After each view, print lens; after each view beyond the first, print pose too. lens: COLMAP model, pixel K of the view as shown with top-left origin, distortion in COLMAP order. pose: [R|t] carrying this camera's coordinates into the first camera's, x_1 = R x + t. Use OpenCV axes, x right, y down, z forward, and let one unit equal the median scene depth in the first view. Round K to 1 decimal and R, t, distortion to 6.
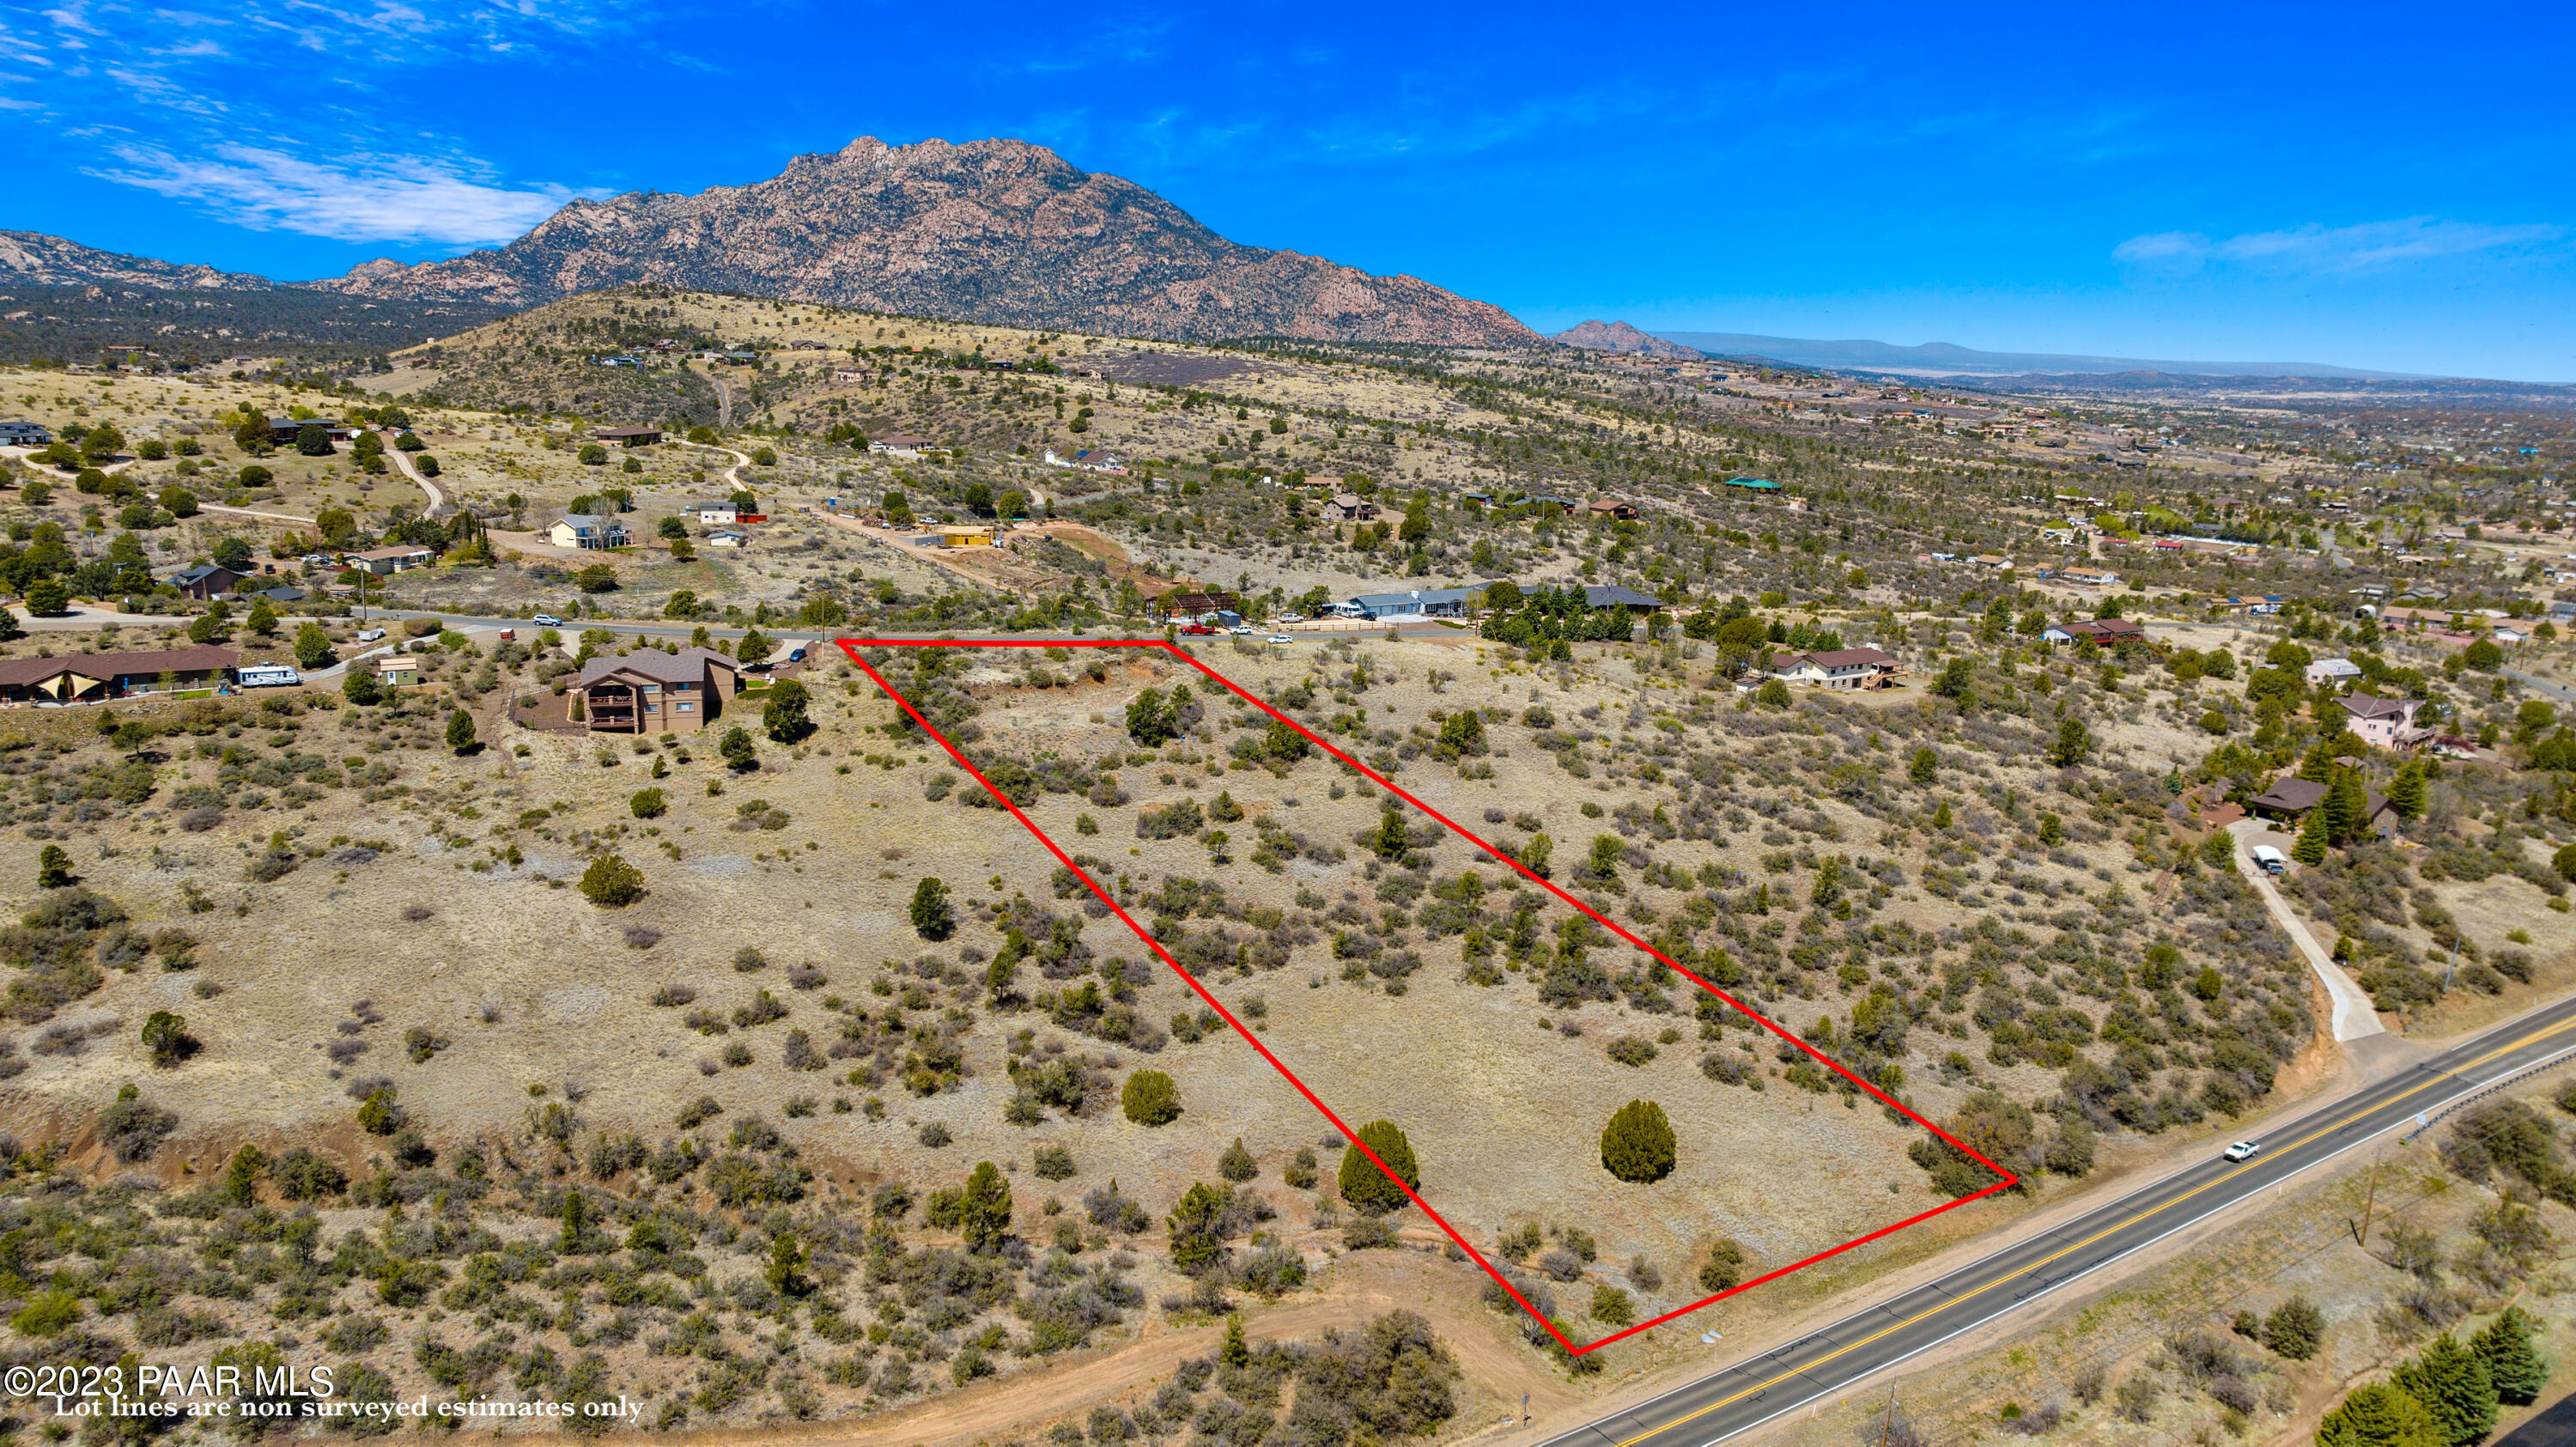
lens RADIAL K [[1816.1, 0, 1288.0], [0, 1816.1, 723.5], [0, 0, 1]] dist [-0.026586, 0.022243]
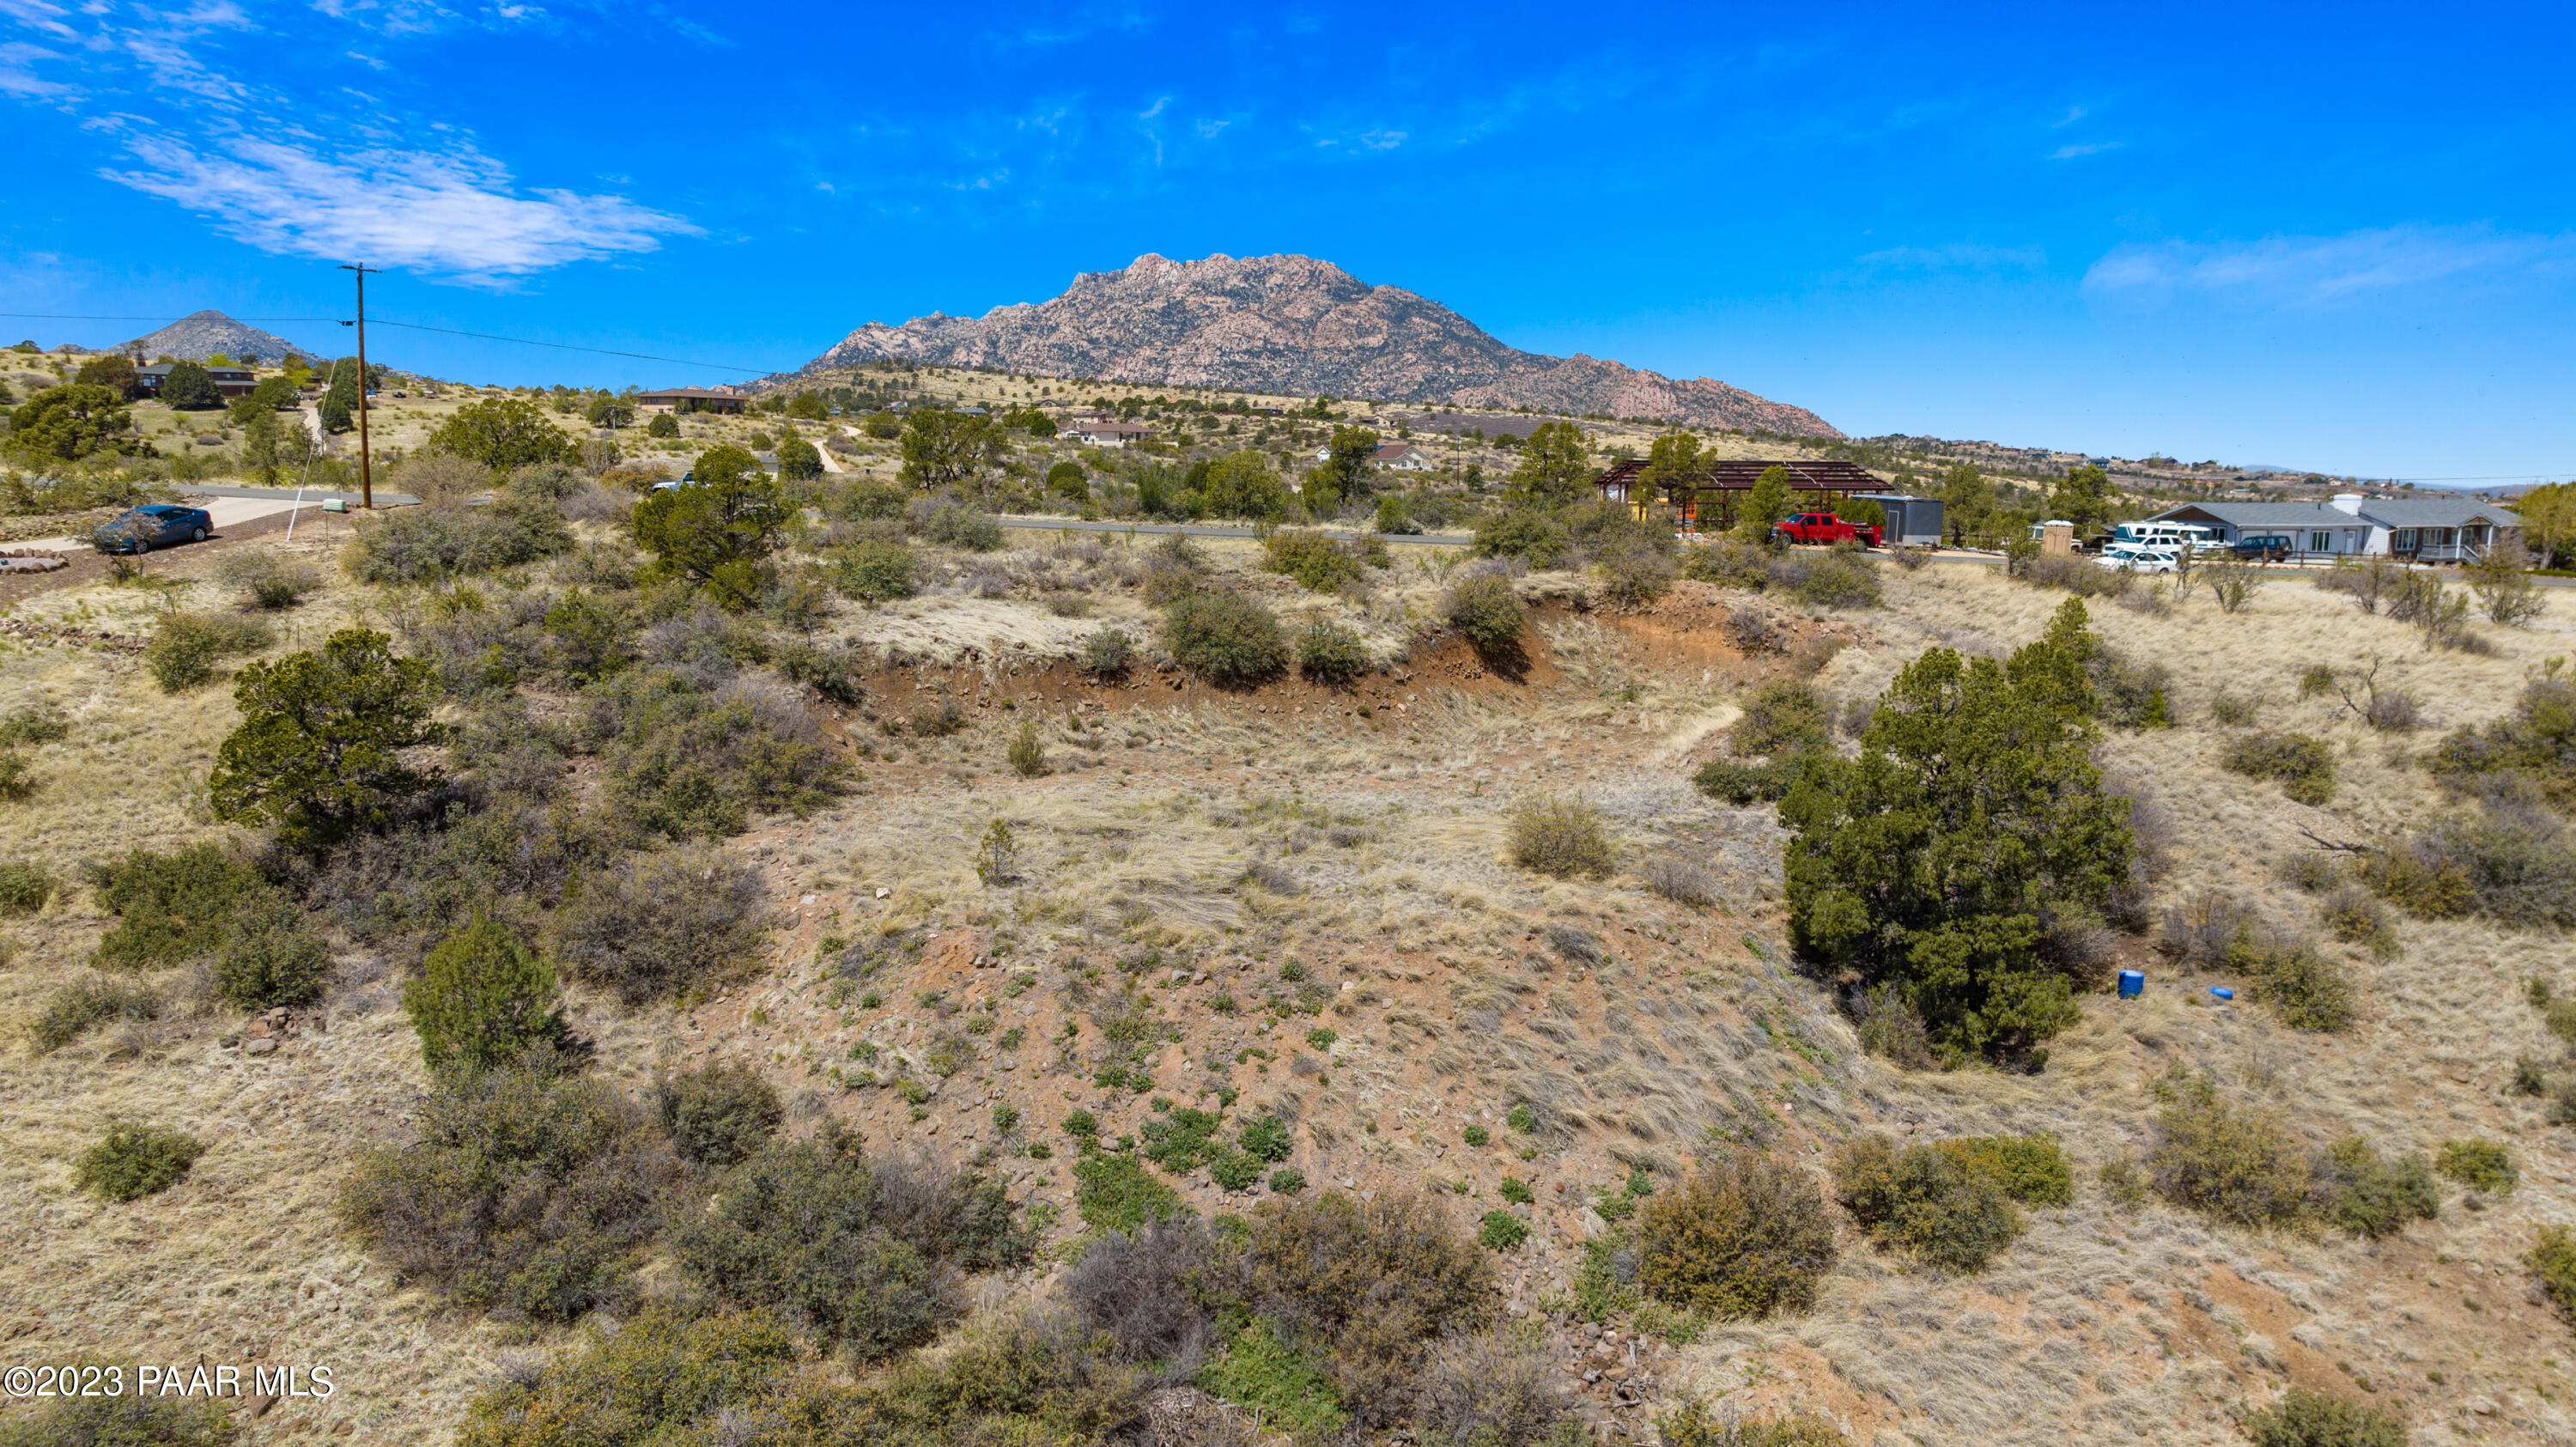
lens RADIAL K [[1814.0, 0, 1288.0], [0, 1814.0, 723.5], [0, 0, 1]] dist [-0.019987, -0.009492]
pose [[0.988572, 0.009613, -0.150444, -0.027817], [-0.020136, 0.997443, -0.068577, -0.000514], [0.149400, 0.070823, 0.986237, 0.224687]]
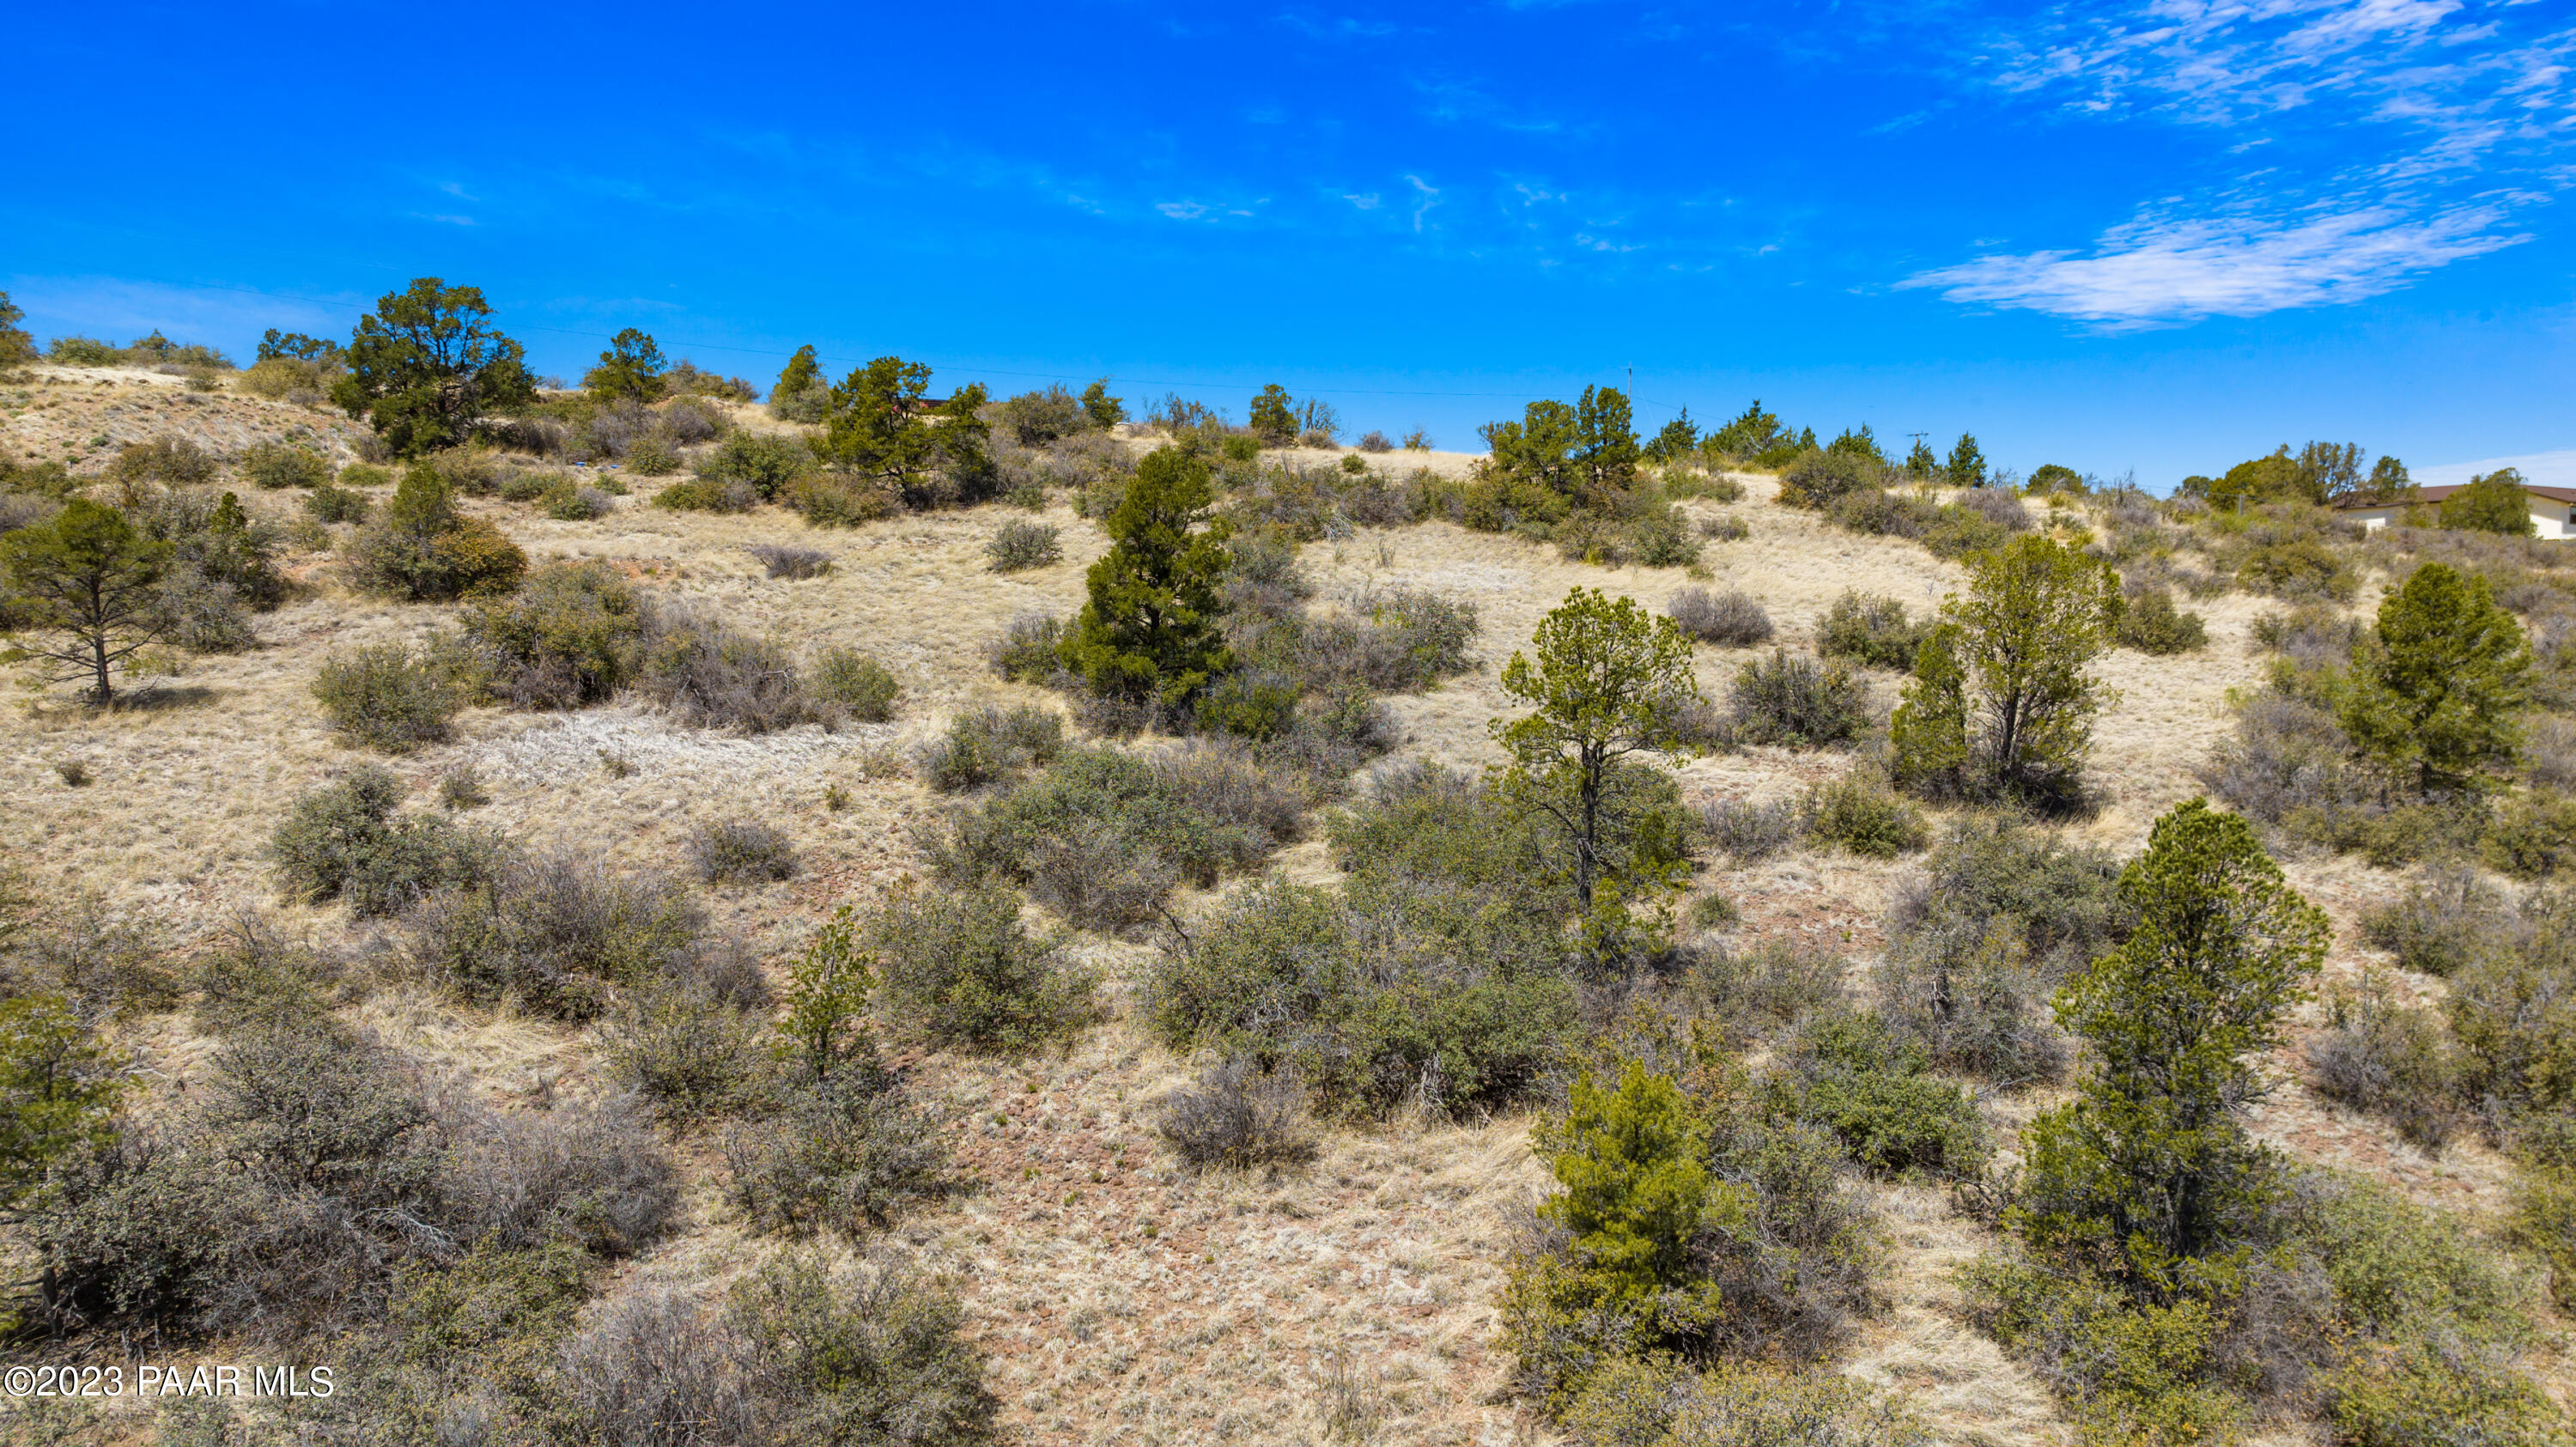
lens RADIAL K [[1814.0, 0, 1288.0], [0, 1814.0, 723.5], [0, 0, 1]] dist [-0.019987, -0.009492]
pose [[0.996658, -0.004993, -0.081533, 0.020123], [-0.007928, 0.987507, -0.157379, 0.024422], [0.081300, 0.157499, 0.984167, 0.197206]]
